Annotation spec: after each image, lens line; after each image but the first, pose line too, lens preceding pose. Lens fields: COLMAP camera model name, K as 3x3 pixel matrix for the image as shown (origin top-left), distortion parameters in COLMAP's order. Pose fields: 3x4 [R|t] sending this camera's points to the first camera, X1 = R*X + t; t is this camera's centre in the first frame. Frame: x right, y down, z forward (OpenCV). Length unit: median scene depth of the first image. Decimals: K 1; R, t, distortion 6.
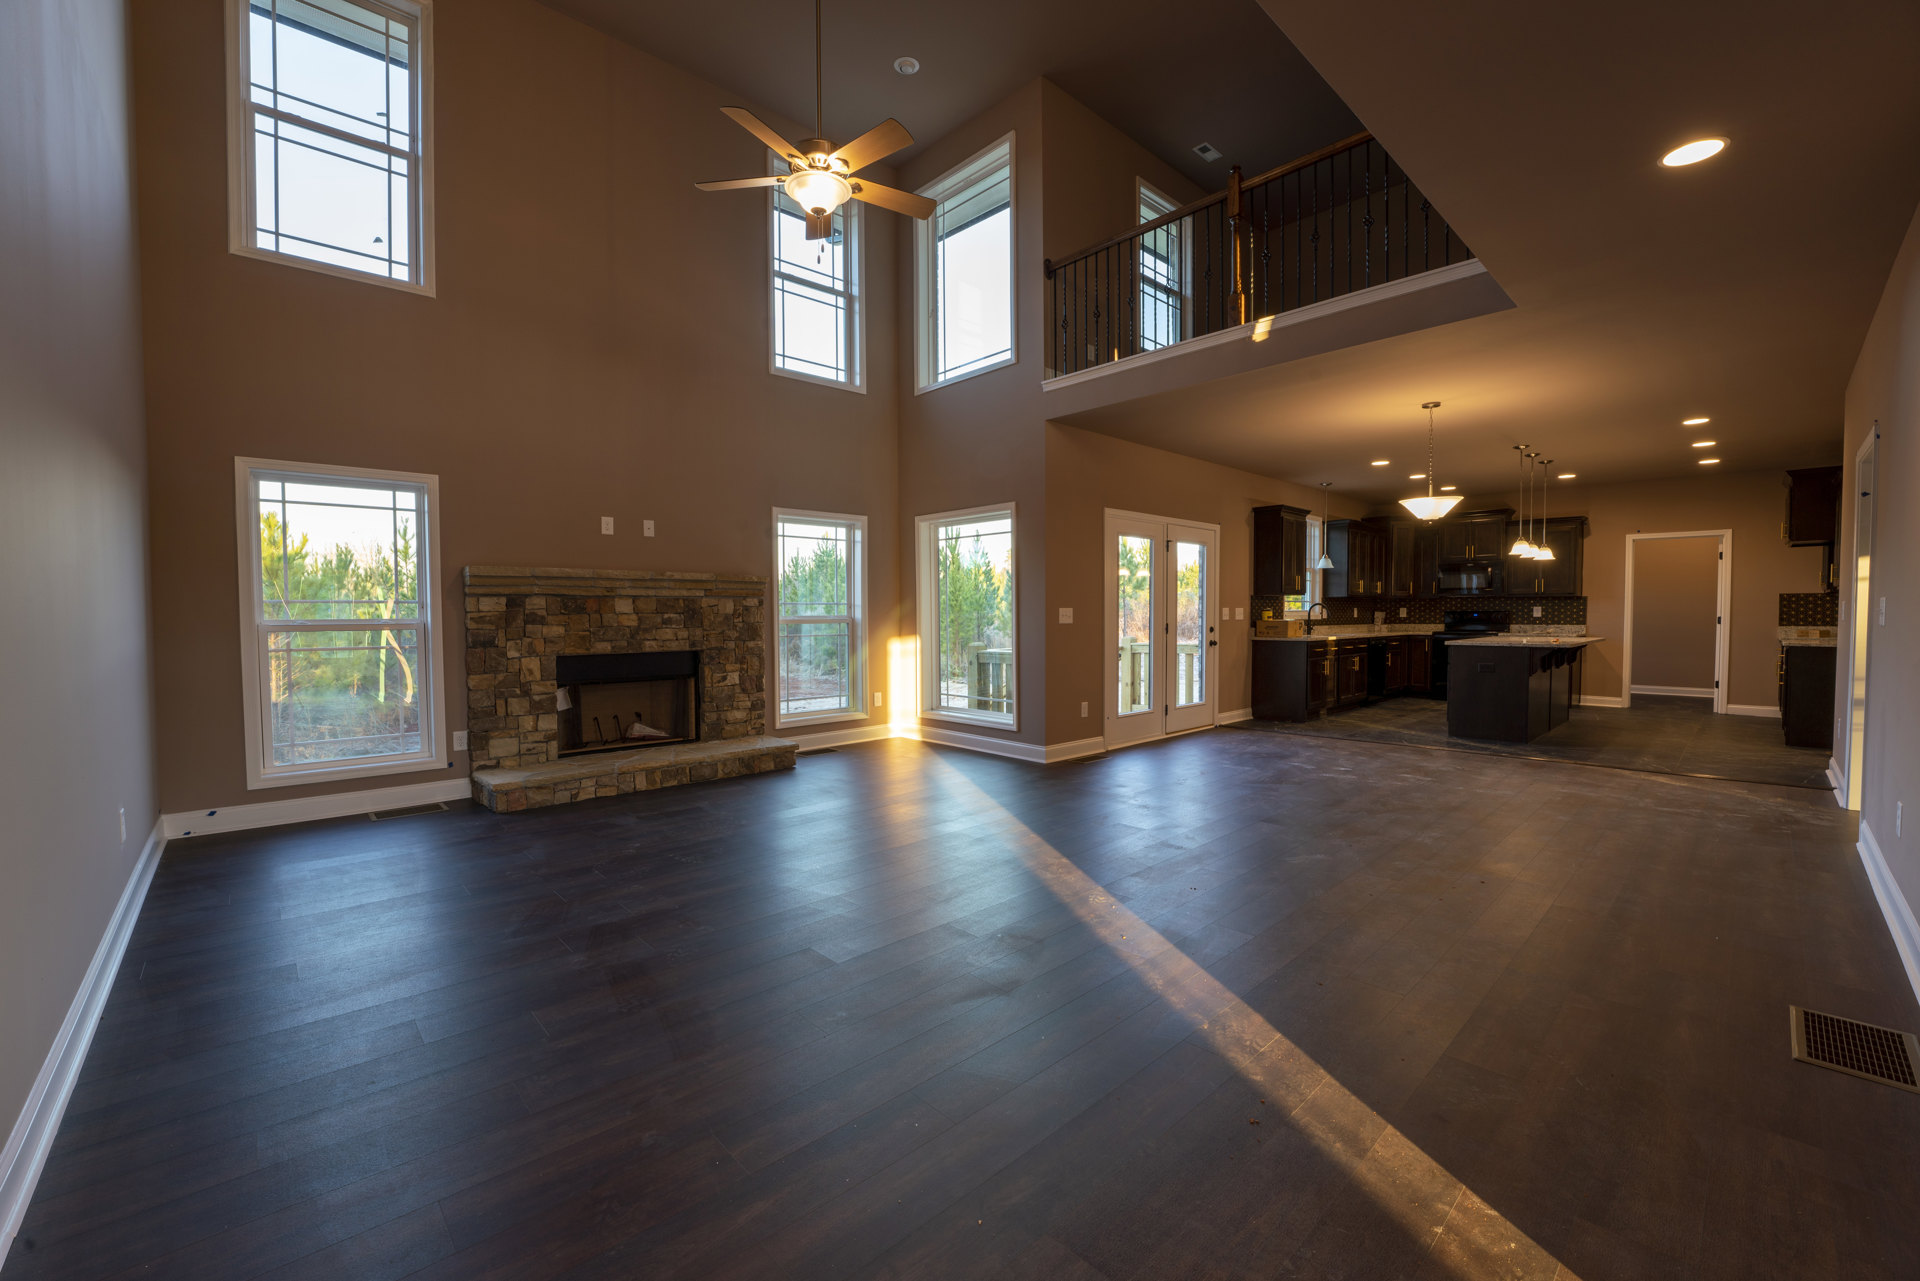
lens RADIAL K [[773.3, 0, 939.1], [0, 773.3, 638.3], [0, 0, 1]] dist [-0.018556, 0.000741]
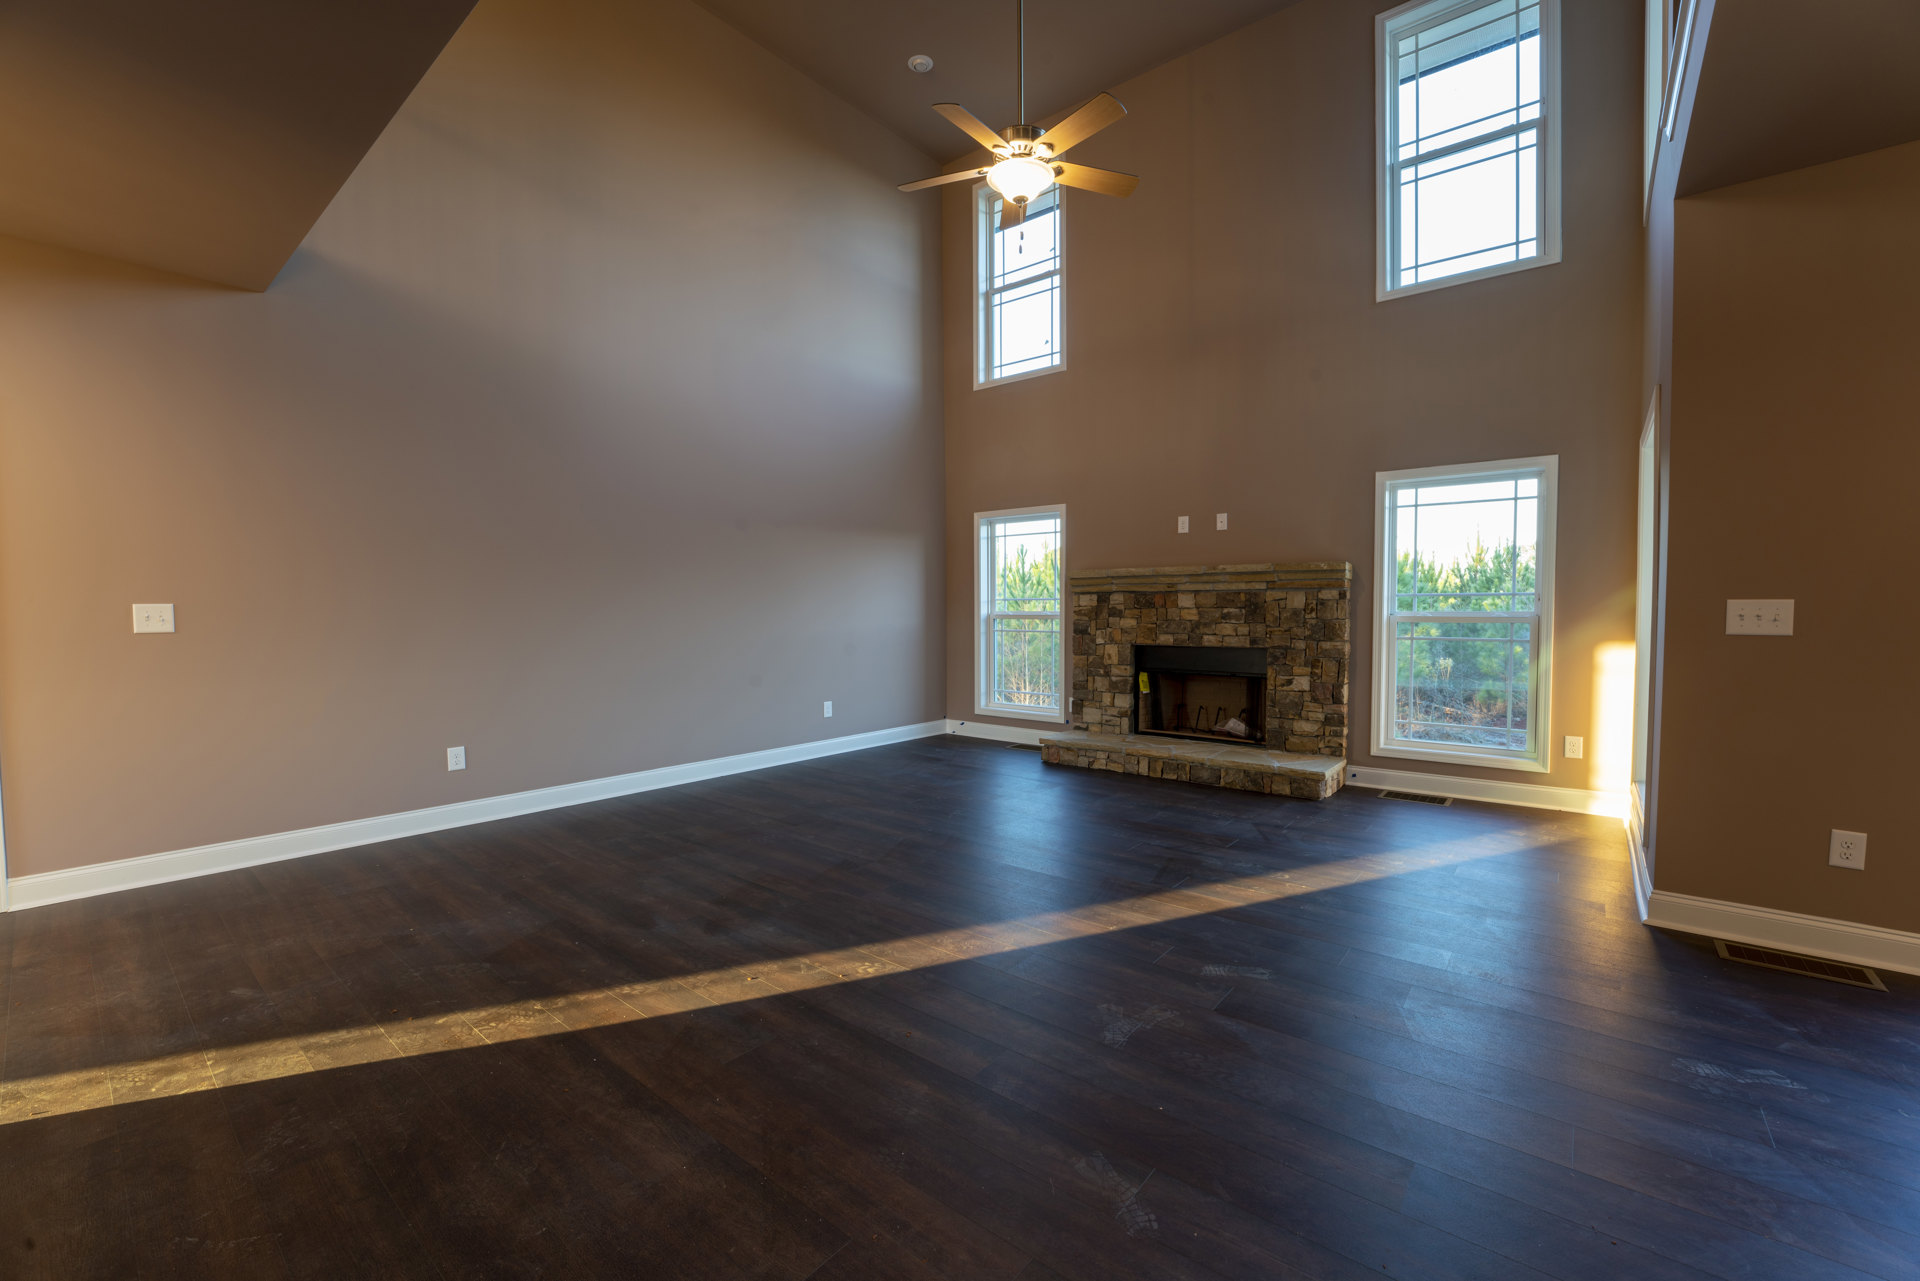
lens RADIAL K [[773.3, 0, 939.1], [0, 773.3, 638.3], [0, 0, 1]] dist [-0.018556, 0.000741]
pose [[0.144743, 0.041731, -0.988589, 0.563265], [-0.030497, 0.998824, 0.037698, -0.020026], [0.988999, 0.024693, 0.145845, 0.512303]]
